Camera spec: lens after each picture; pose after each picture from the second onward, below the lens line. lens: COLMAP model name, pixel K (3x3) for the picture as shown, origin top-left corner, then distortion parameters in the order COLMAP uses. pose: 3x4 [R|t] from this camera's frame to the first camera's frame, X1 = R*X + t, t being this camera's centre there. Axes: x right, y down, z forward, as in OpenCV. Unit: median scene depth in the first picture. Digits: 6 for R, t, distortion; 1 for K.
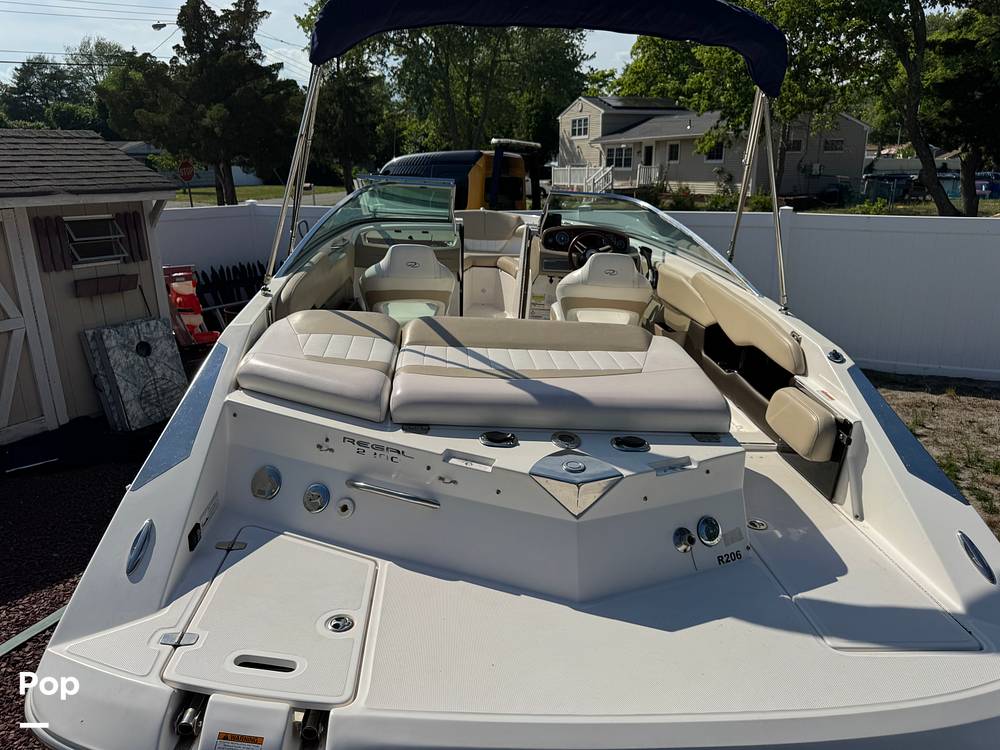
lens RADIAL K [[714.8, 0, 498.9], [0, 714.8, 379.6], [0, 0, 1]] dist [0.049773, -0.059863]
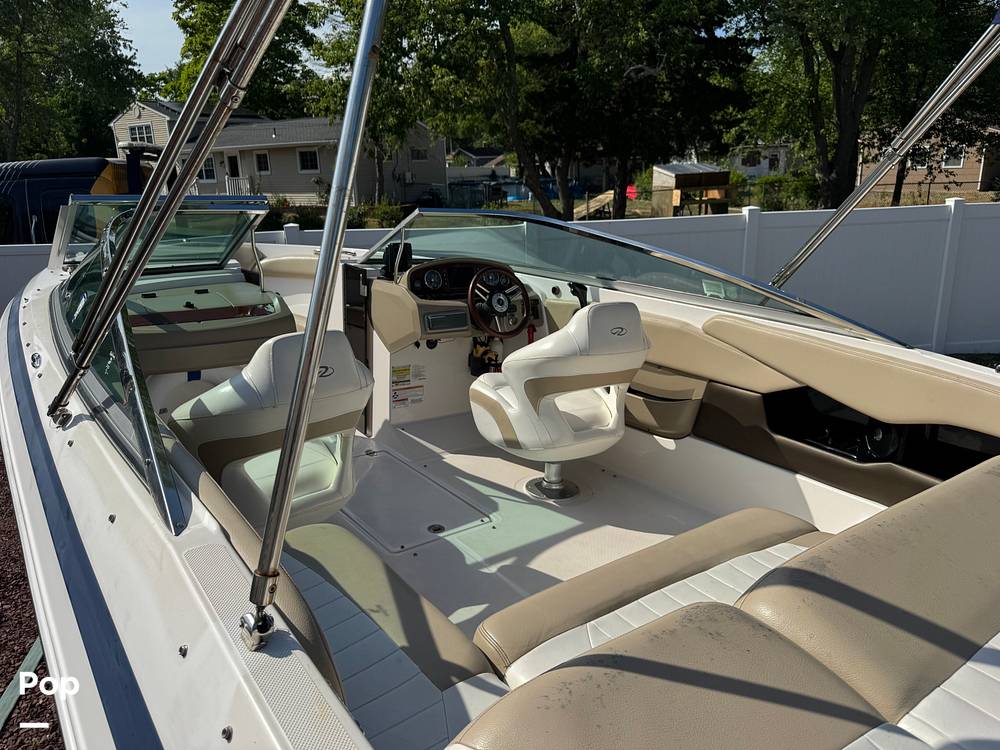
lens RADIAL K [[714.8, 0, 499.7], [0, 714.8, 379.2], [0, 0, 1]] dist [0.049773, -0.059863]
pose [[0.835355, -0.171602, 0.522240, -0.187247], [0.179516, 0.983100, 0.035890, -0.105865], [-0.519573, 0.063770, 0.852043, 0.365915]]
